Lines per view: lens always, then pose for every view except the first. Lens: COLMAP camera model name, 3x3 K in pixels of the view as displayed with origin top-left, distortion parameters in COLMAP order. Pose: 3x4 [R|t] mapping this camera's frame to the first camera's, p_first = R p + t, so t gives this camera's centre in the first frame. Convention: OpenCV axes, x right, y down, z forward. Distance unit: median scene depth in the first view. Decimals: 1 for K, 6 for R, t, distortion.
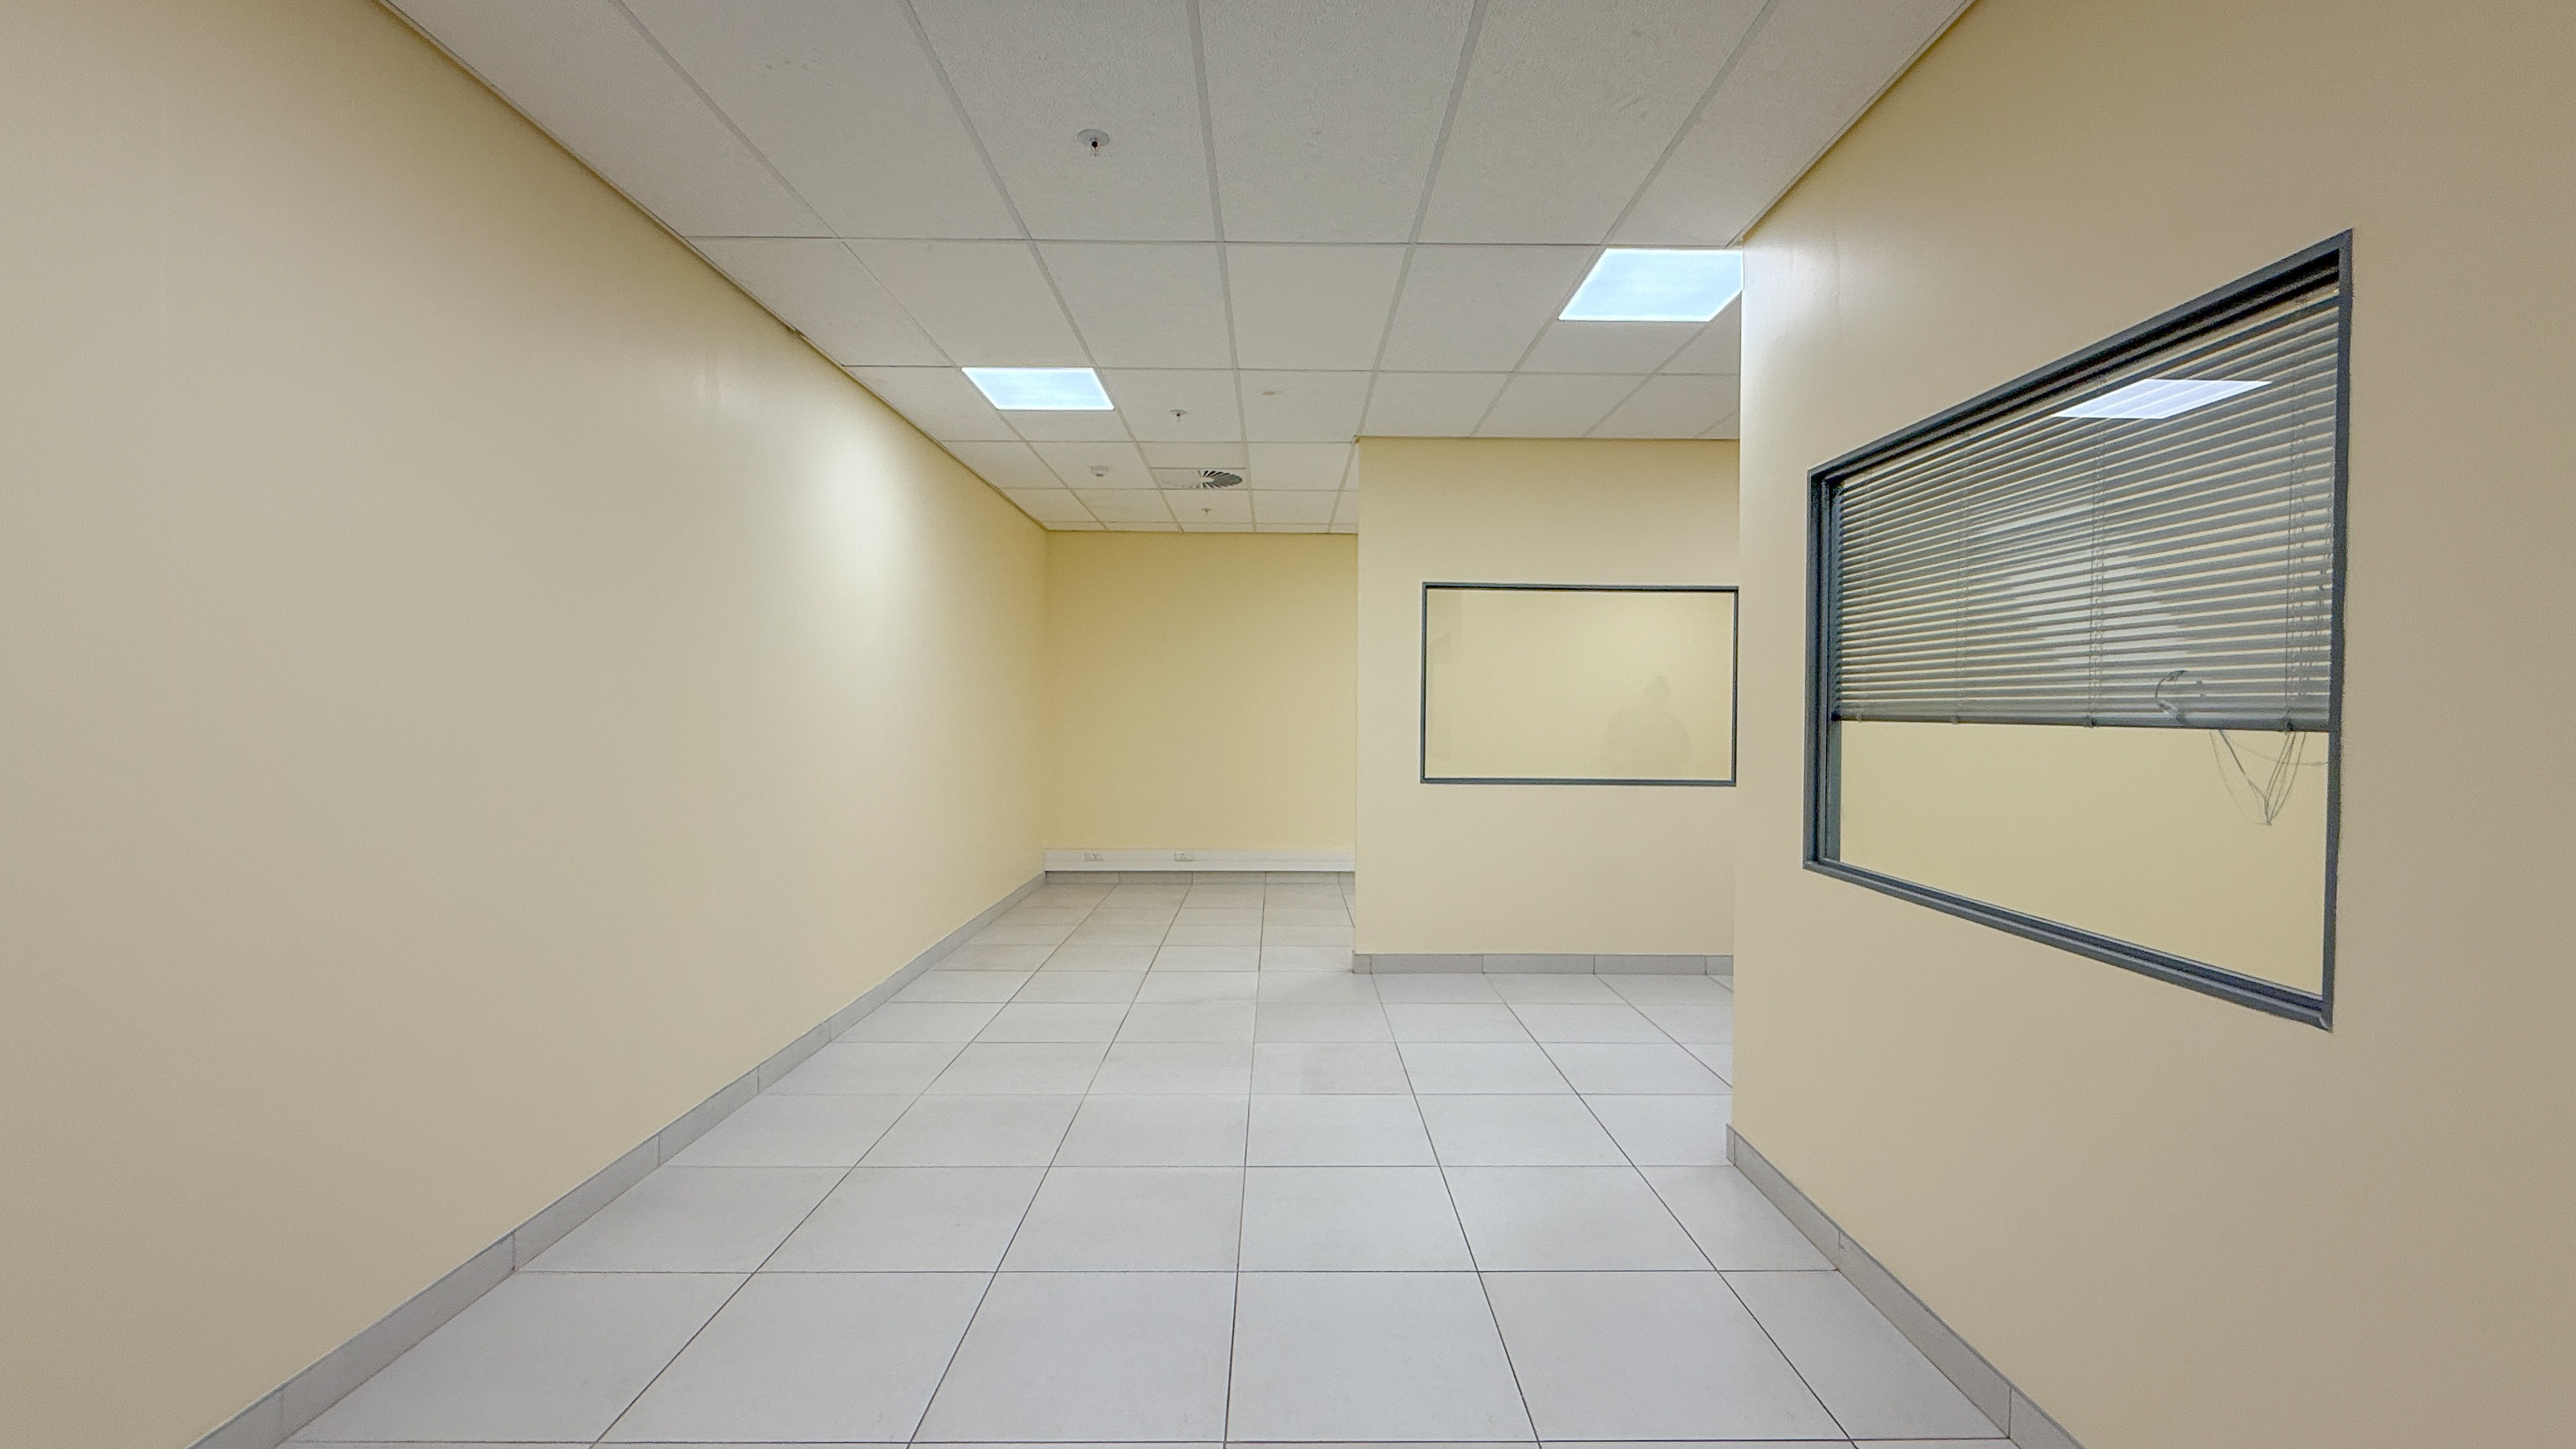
lens RADIAL K [[1056.2, 0, 1286.7], [0, 1056.2, 701.1], [0, 0, 1]] dist [0.004267, -0.000038]
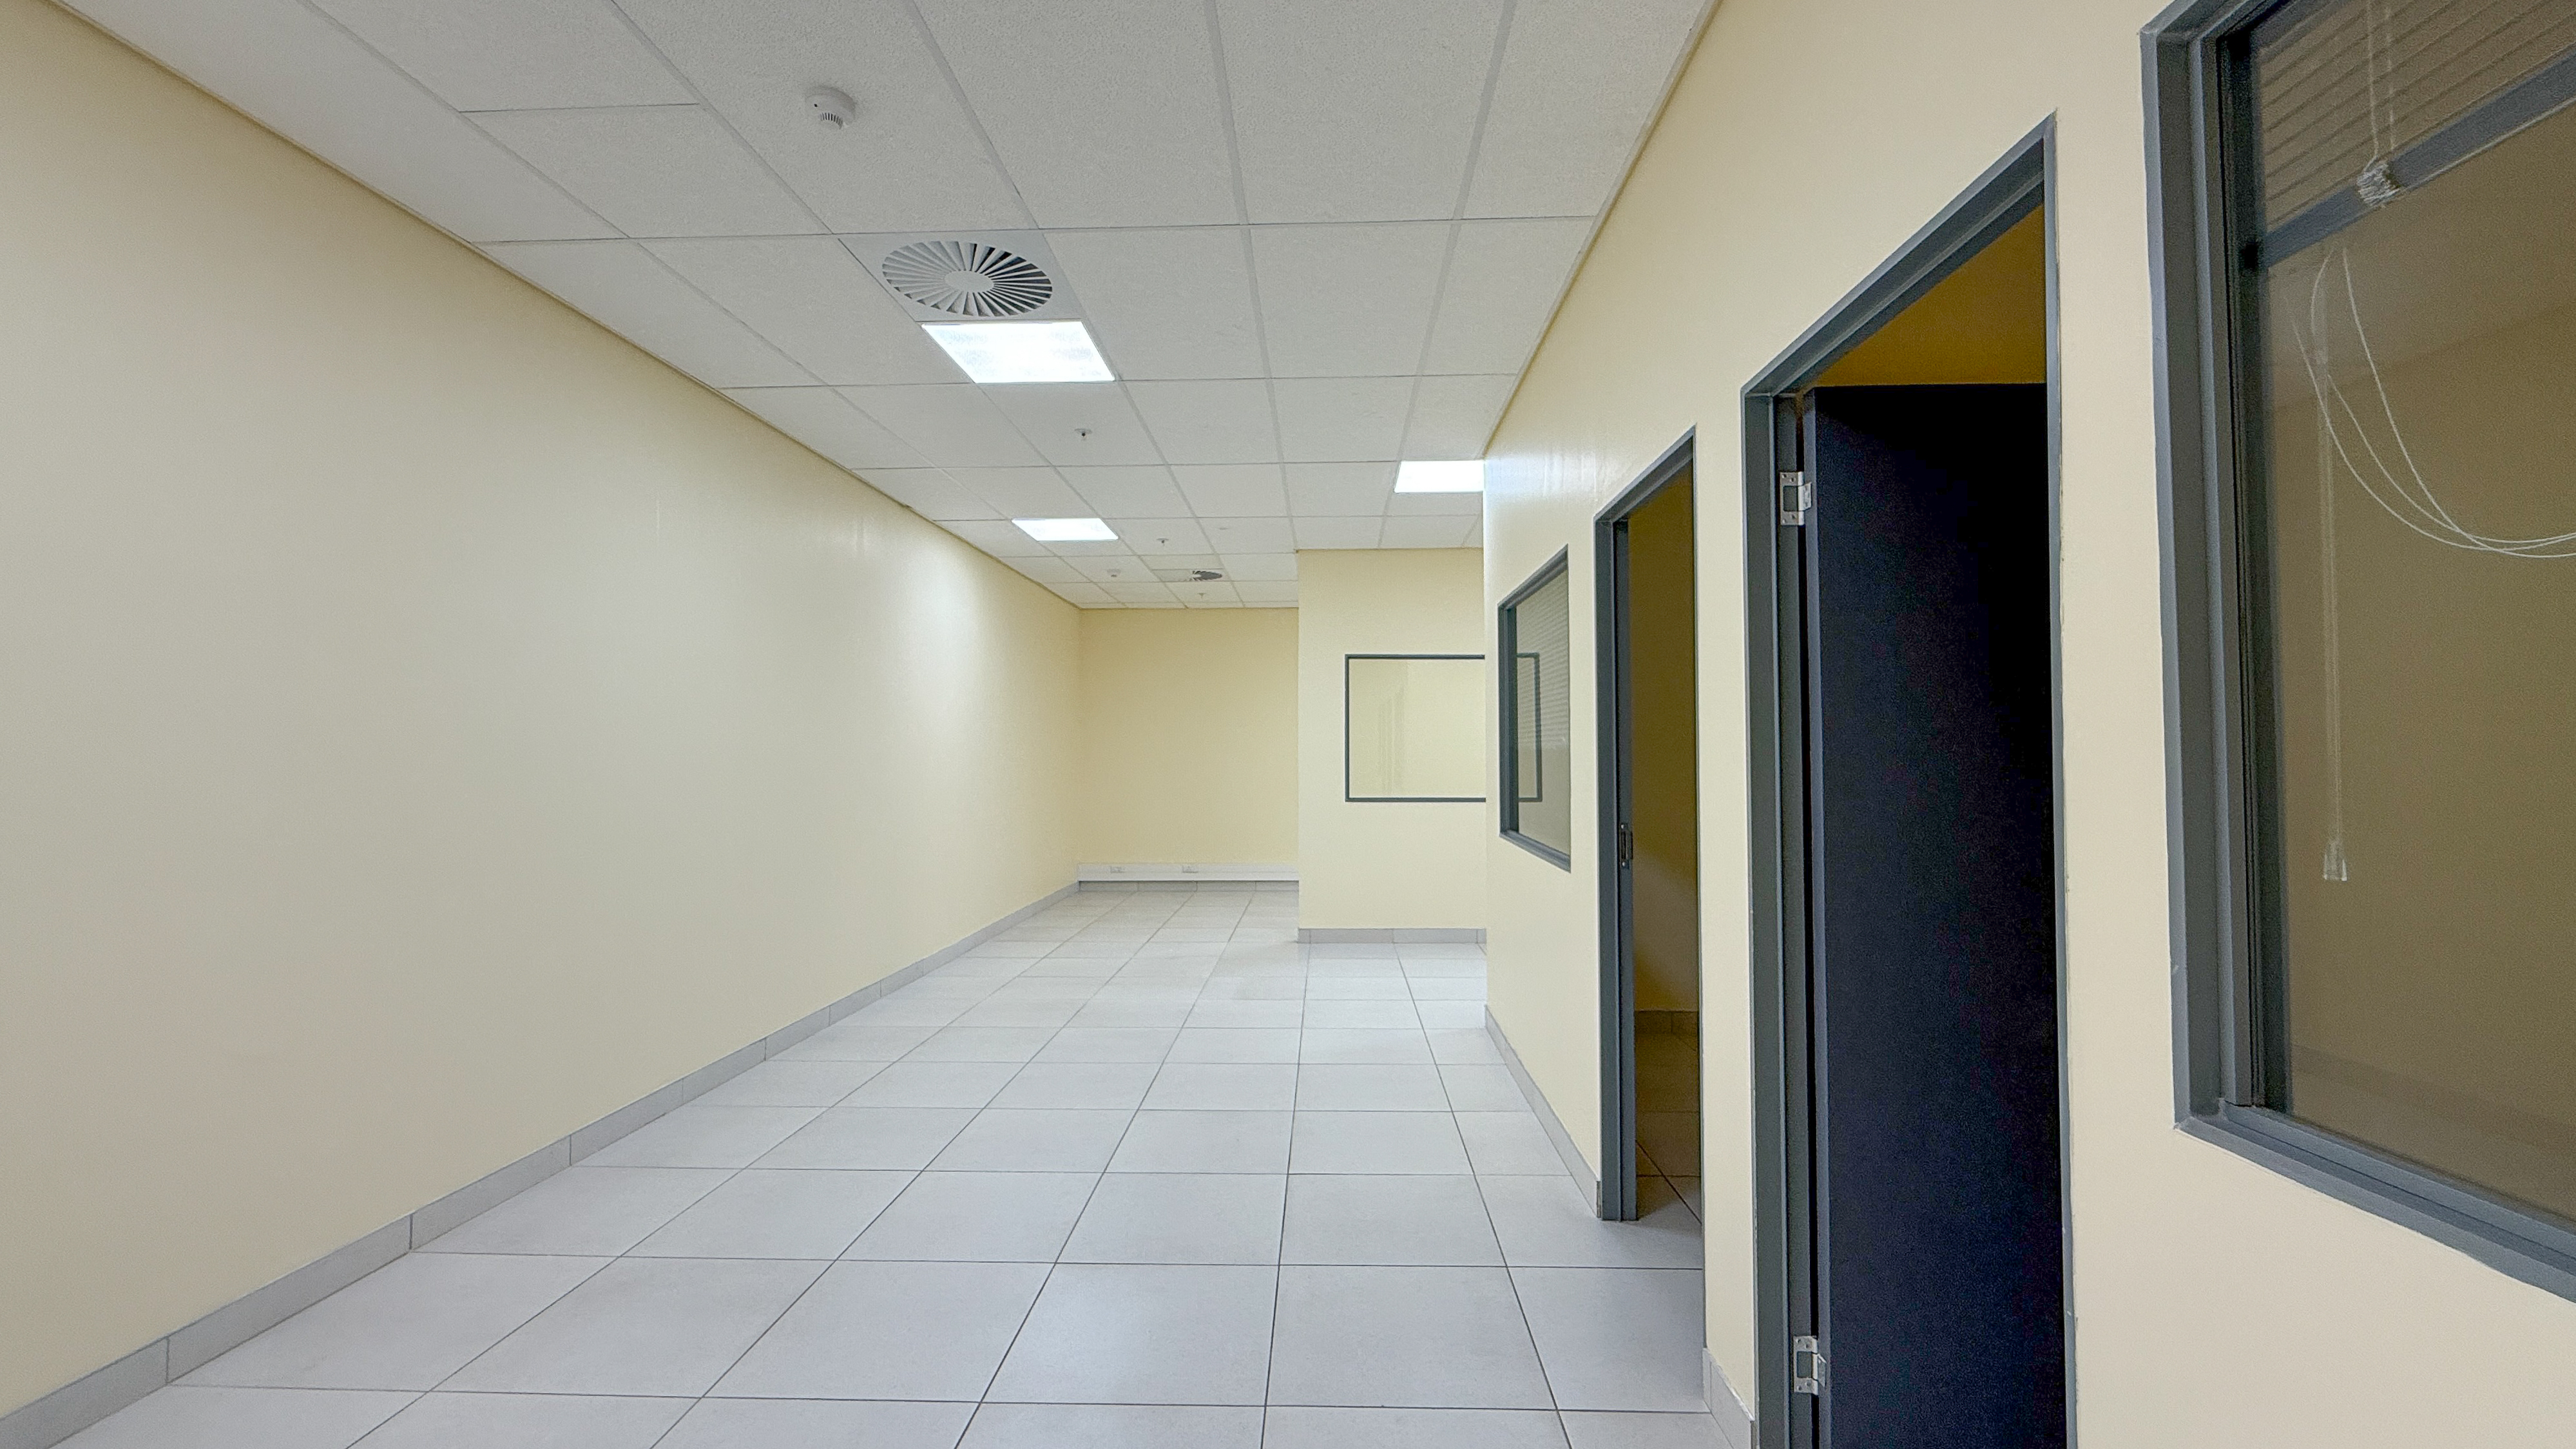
lens RADIAL K [[1056.3, 0, 1286.5], [0, 1056.3, 708.0], [0, 0, 1]] dist [0.004267, -0.000038]
pose [[0.998824, -0.008776, -0.047689, 0.115031], [0.007093, 0.999350, -0.035345, 0.004267], [0.047968, 0.034965, 0.998237, -0.358378]]
